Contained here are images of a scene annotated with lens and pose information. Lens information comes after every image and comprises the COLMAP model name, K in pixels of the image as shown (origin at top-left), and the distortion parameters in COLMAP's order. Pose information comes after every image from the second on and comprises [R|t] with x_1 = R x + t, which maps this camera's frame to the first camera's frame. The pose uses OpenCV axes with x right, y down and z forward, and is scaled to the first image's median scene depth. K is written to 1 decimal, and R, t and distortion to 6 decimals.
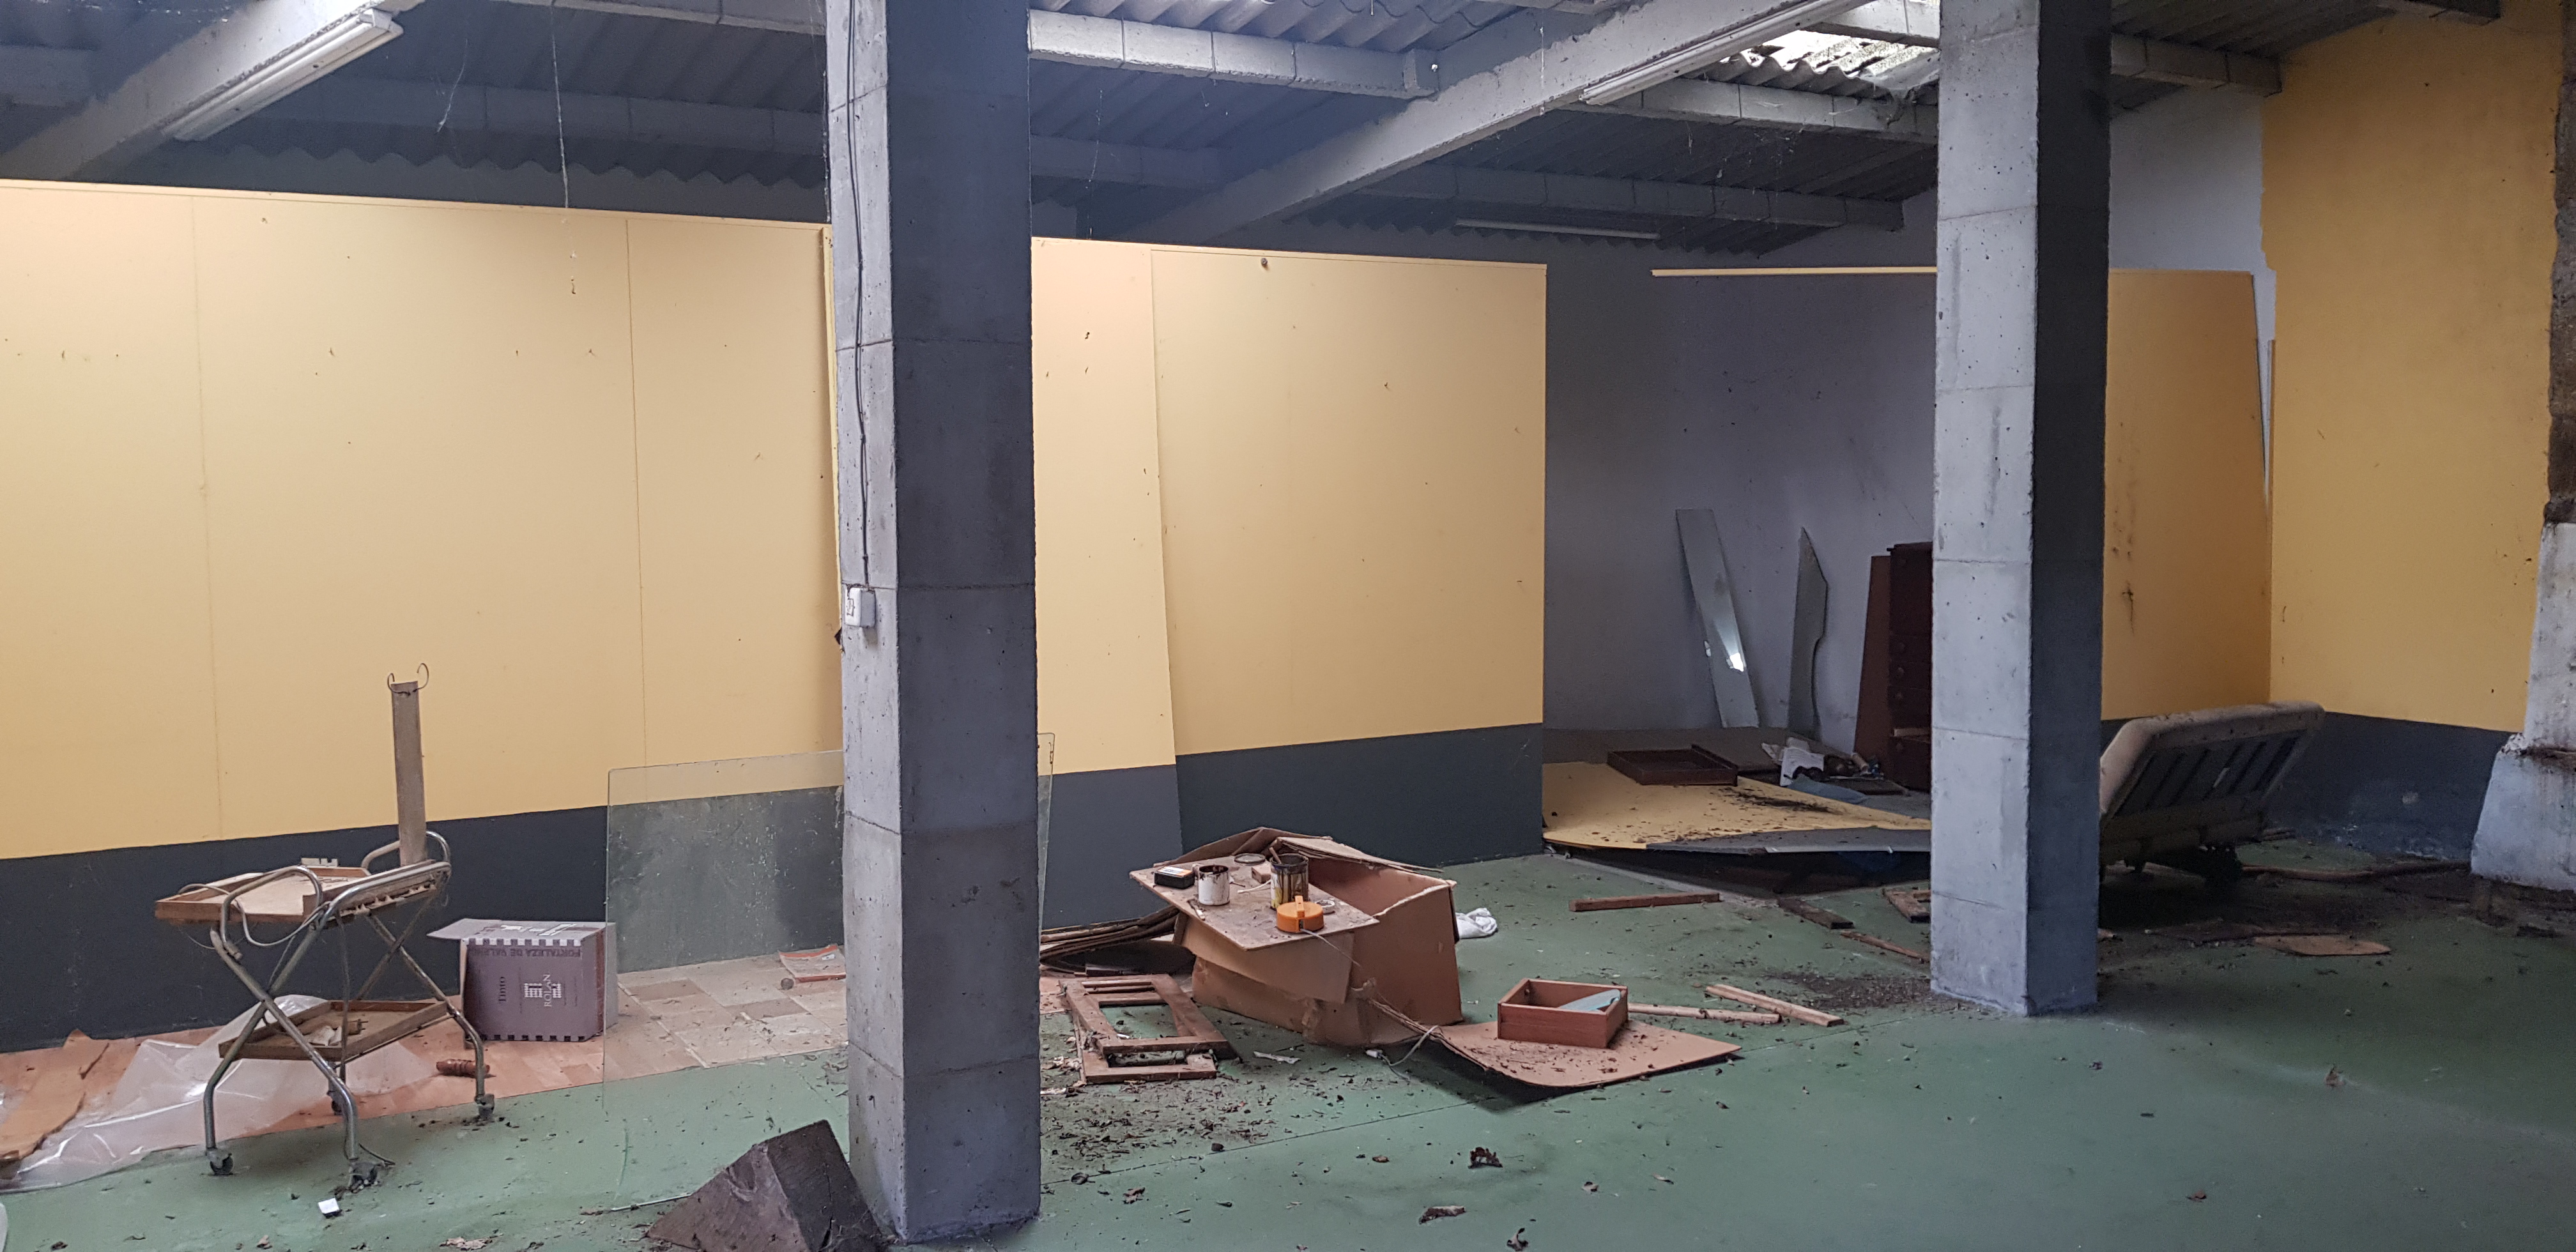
lens RADIAL K [[1716.4, 0, 1239.2], [0, 1716.4, 575.6], [0, 0, 1]] dist [0.069482, -0.092093]
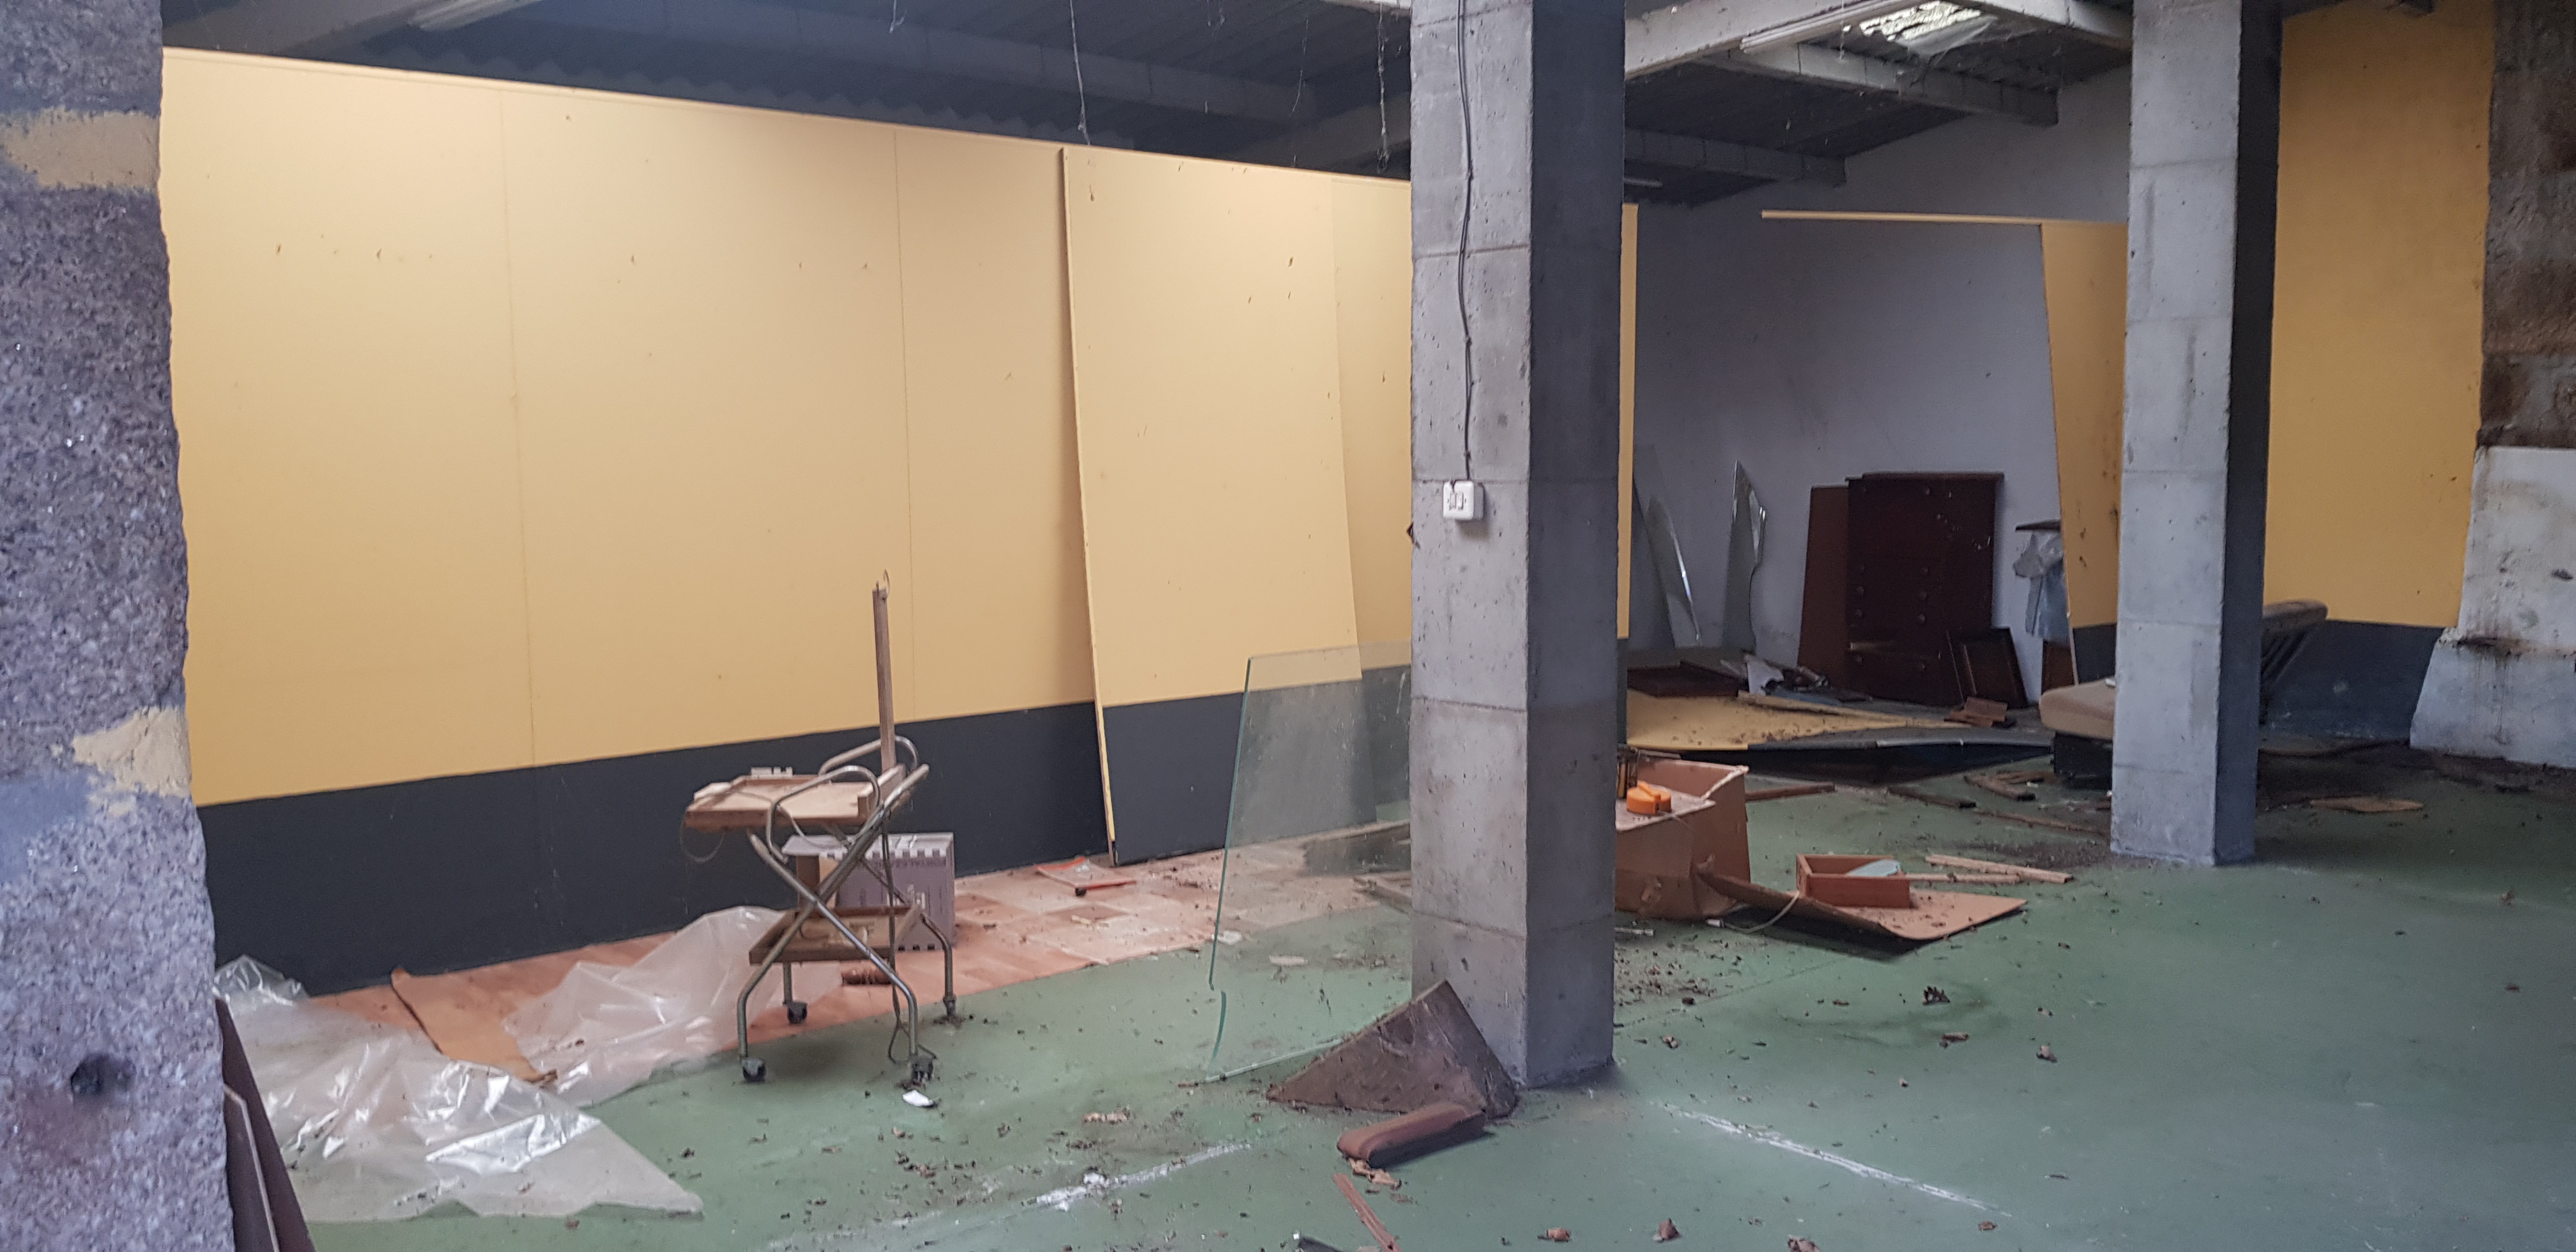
lens RADIAL K [[1716.4, 0, 1239.2], [0, 1716.4, 575.6], [0, 0, 1]] dist [0.069482, -0.092093]
pose [[0.983964, -0.012741, 0.177911, -0.385052], [0.007914, 0.999582, 0.027810, 0.023888], [-0.178191, -0.025956, 0.983653, -0.012265]]
